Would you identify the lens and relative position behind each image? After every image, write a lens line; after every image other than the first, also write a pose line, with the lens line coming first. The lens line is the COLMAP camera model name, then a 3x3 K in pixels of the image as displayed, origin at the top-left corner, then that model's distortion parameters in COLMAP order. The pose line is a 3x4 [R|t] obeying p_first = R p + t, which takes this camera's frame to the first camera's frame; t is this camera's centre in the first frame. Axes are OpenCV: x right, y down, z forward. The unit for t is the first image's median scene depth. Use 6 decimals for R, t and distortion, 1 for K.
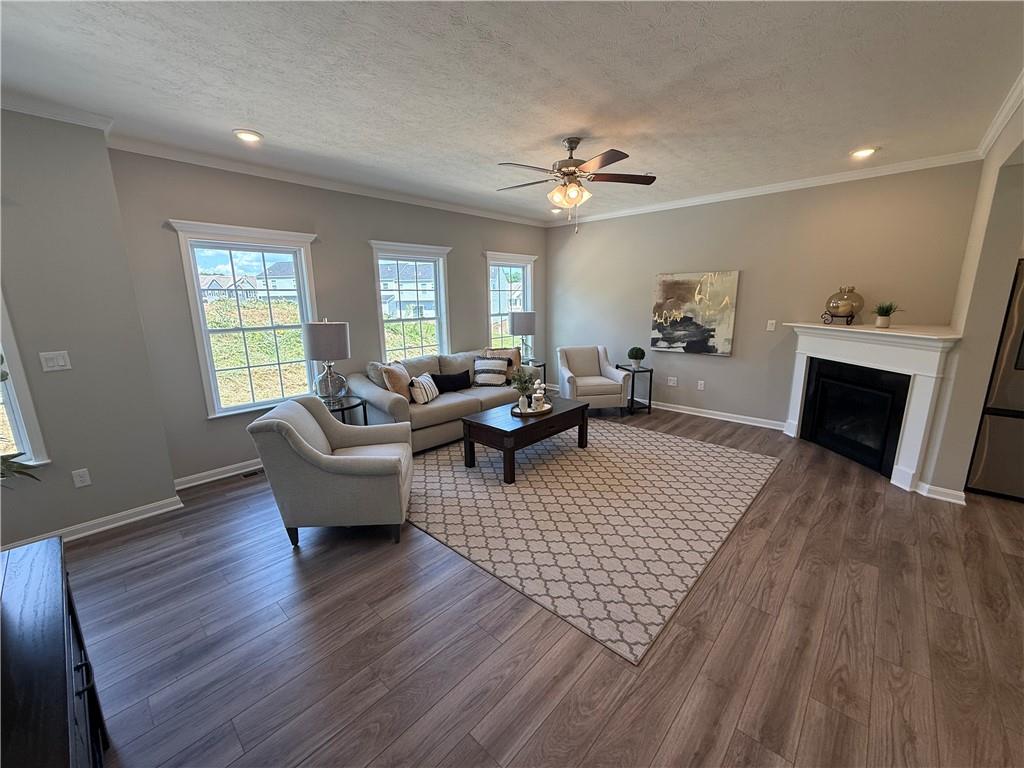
lens RADIAL K [[410.0, 0, 512.0], [0, 410.0, 384.0], [0, 0, 1]] dist [-0.000067, 0.000144]
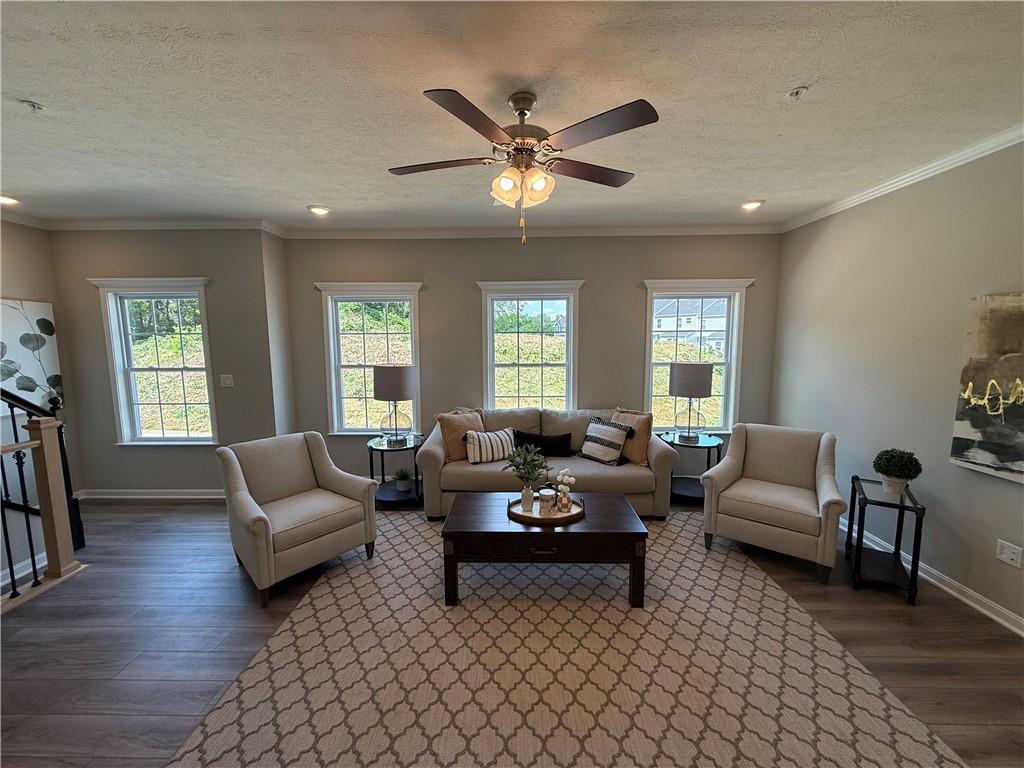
lens RADIAL K [[410.0, 0, 512.0], [0, 410.0, 384.0], [0, 0, 1]] dist [-0.000067, 0.000144]
pose [[0.663414, 0.093852, -0.742343, 0.455384], [-0.156337, 0.987592, -0.014857, -0.115037], [0.731738, 0.125912, 0.669855, 0.453049]]
